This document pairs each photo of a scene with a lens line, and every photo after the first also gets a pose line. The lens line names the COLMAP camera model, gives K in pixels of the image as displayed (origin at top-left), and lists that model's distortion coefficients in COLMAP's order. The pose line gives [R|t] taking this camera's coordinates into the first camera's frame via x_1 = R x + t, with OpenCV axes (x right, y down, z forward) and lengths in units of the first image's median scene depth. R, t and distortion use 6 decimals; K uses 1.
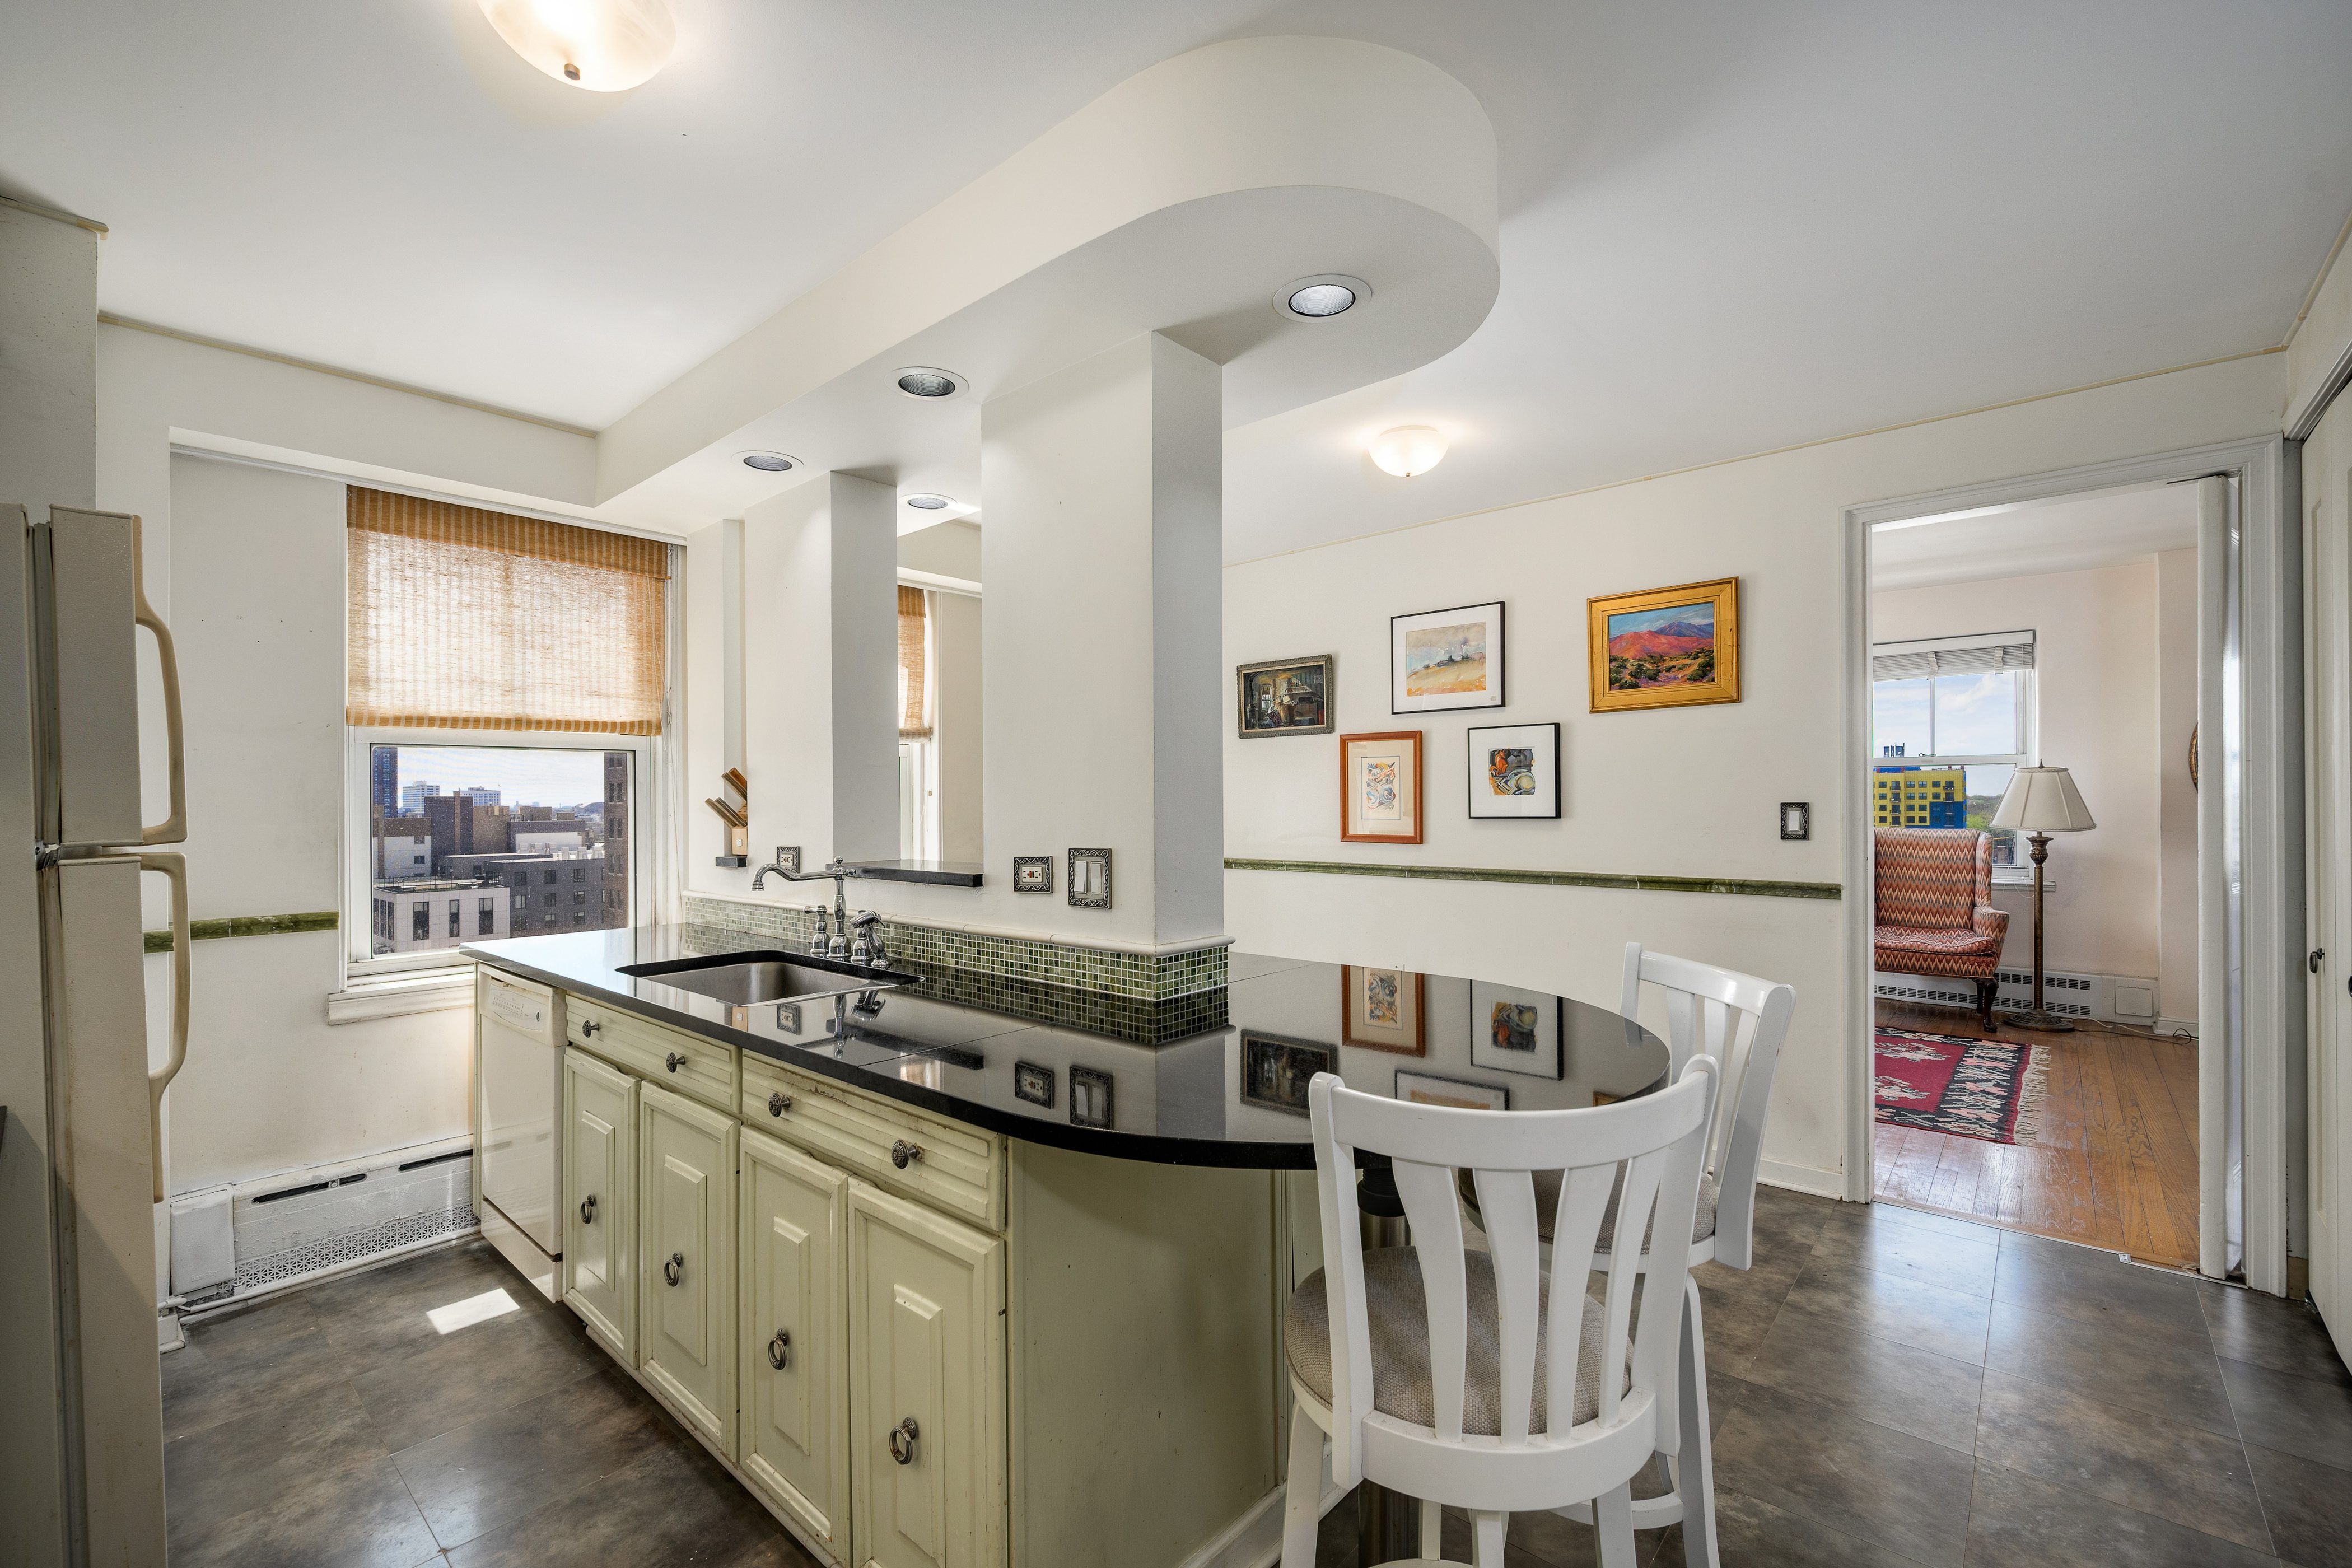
lens RADIAL K [[966.2, 0, 1145.0], [0, 966.2, 803.4], [0, 0, 1]] dist [0.001334, -0.000285]
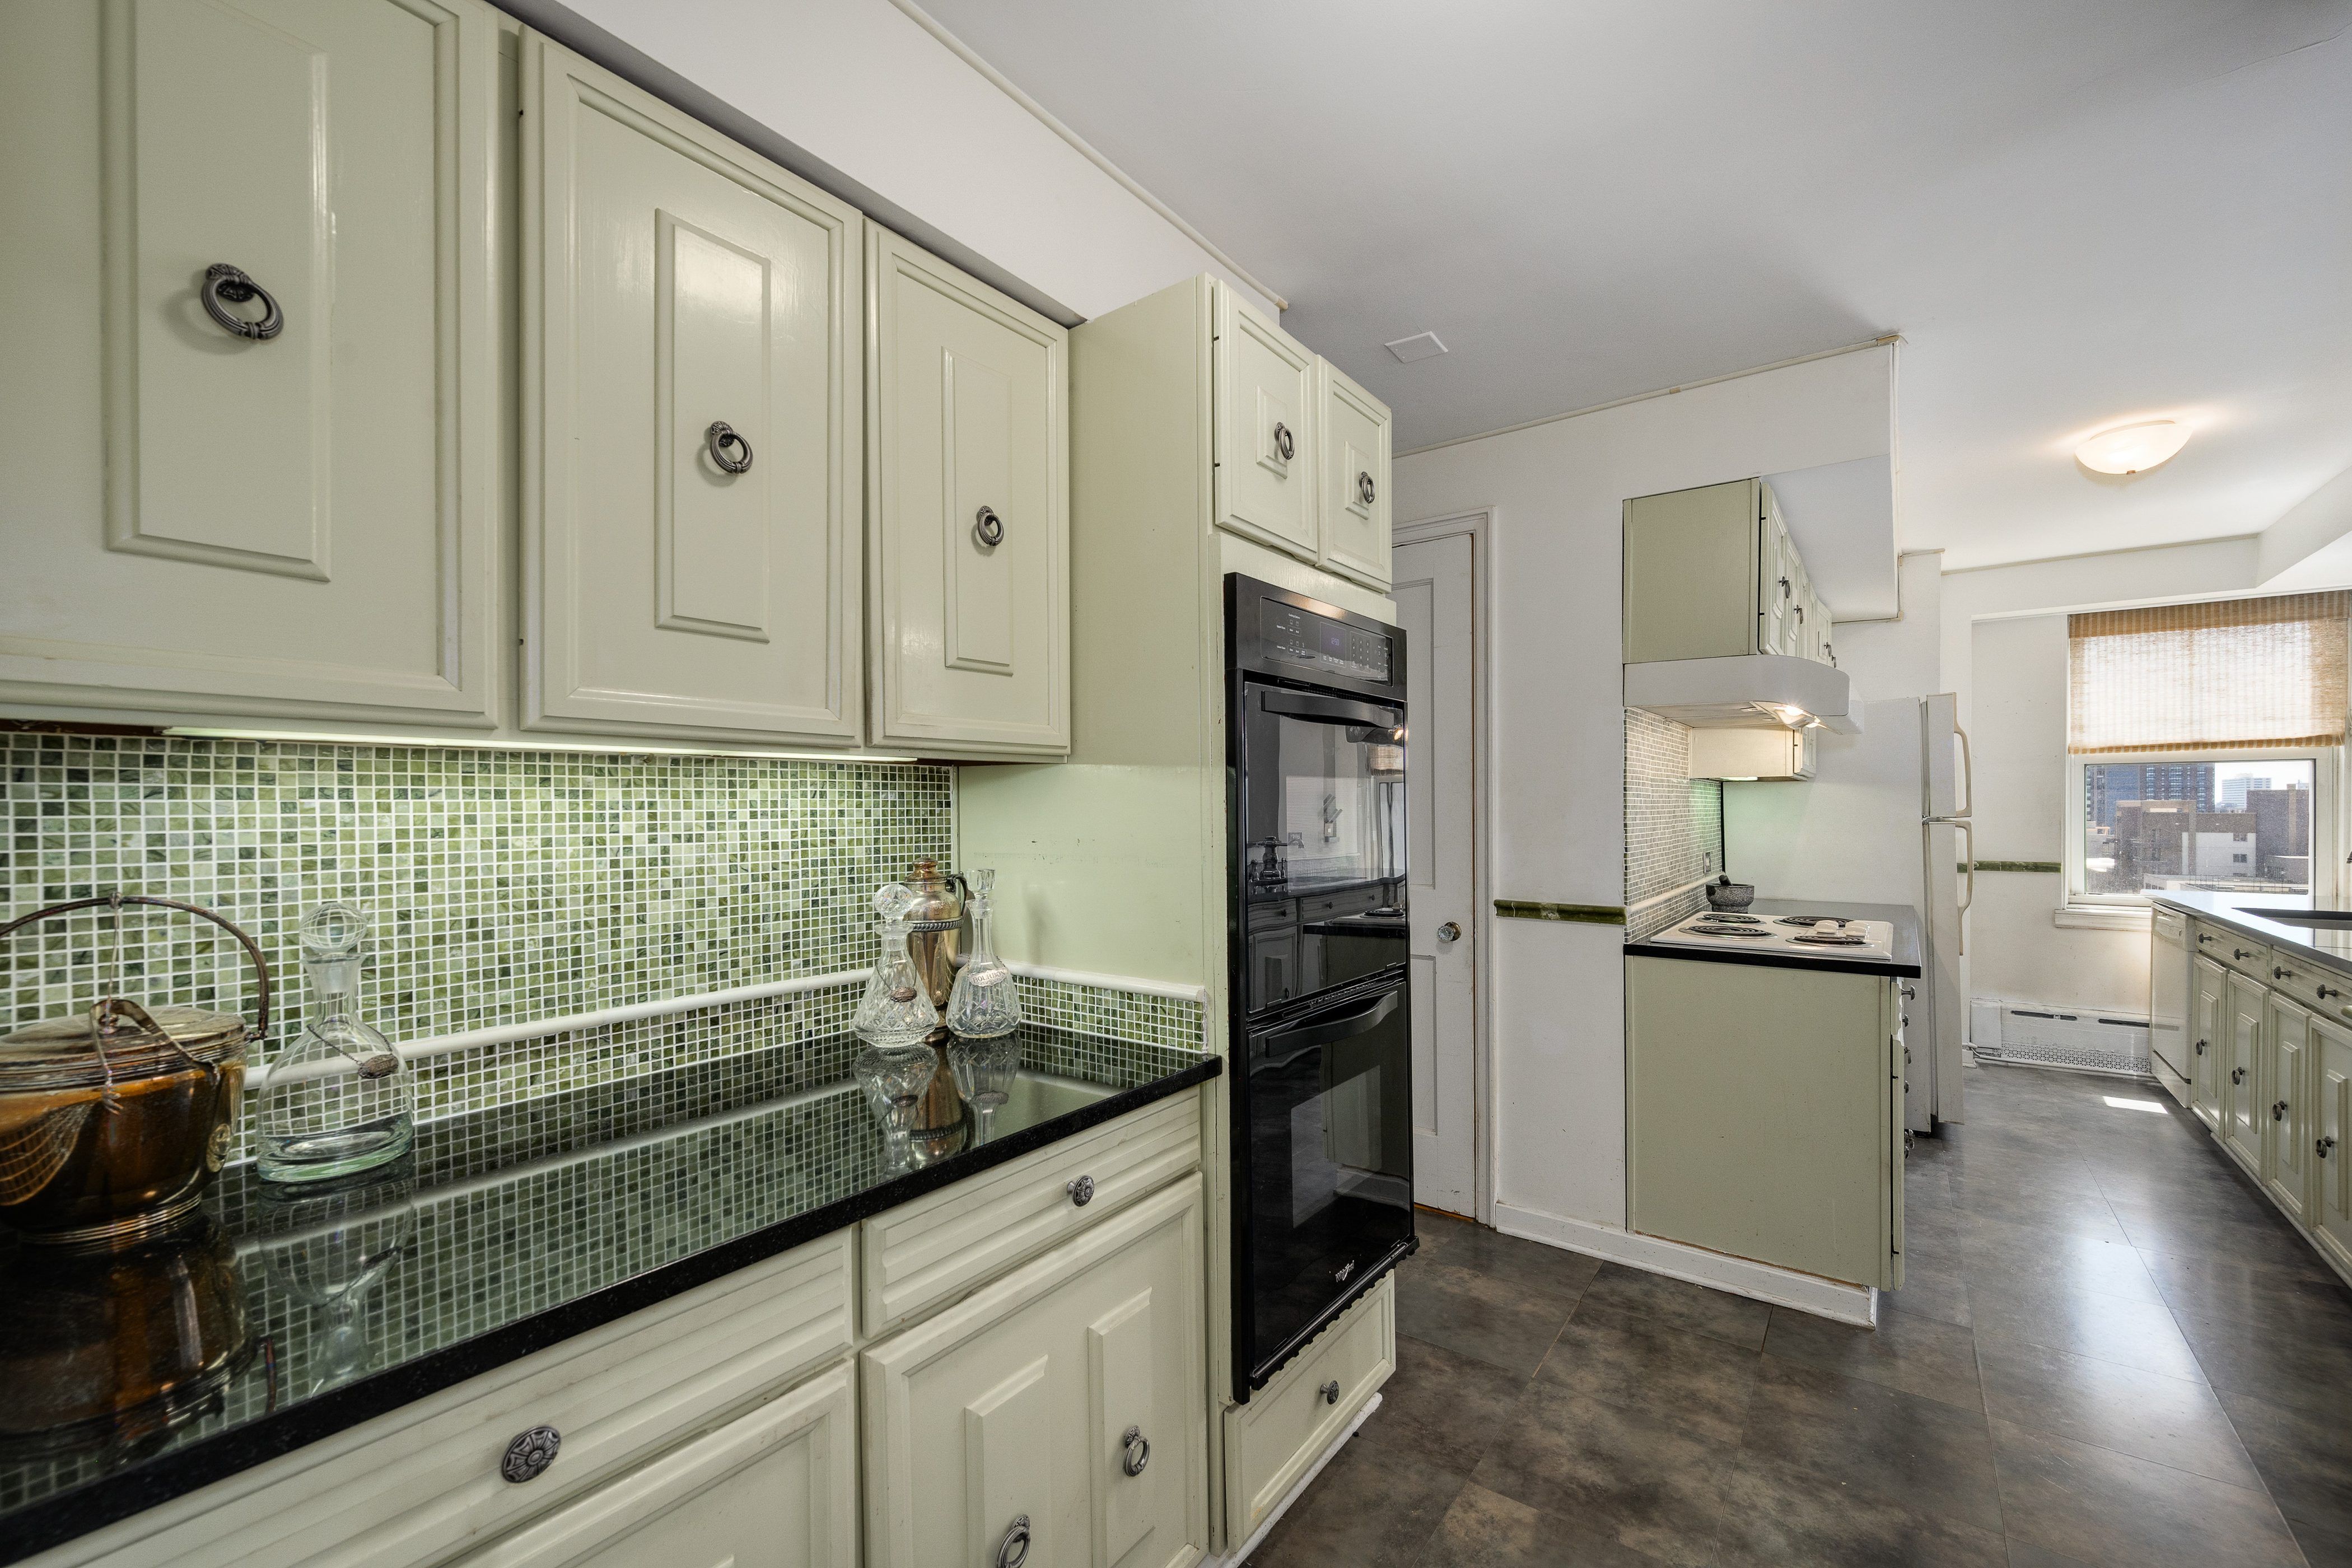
lens RADIAL K [[966.2, 0, 1145.0], [0, 966.2, 803.4], [0, 0, 1]] dist [0.001334, -0.000285]
pose [[0.060721, 0.007299, -0.998128, 0.753469], [-0.000182, 0.999973, 0.007301, -0.006936], [0.998155, -0.000262, 0.060720, -0.705581]]
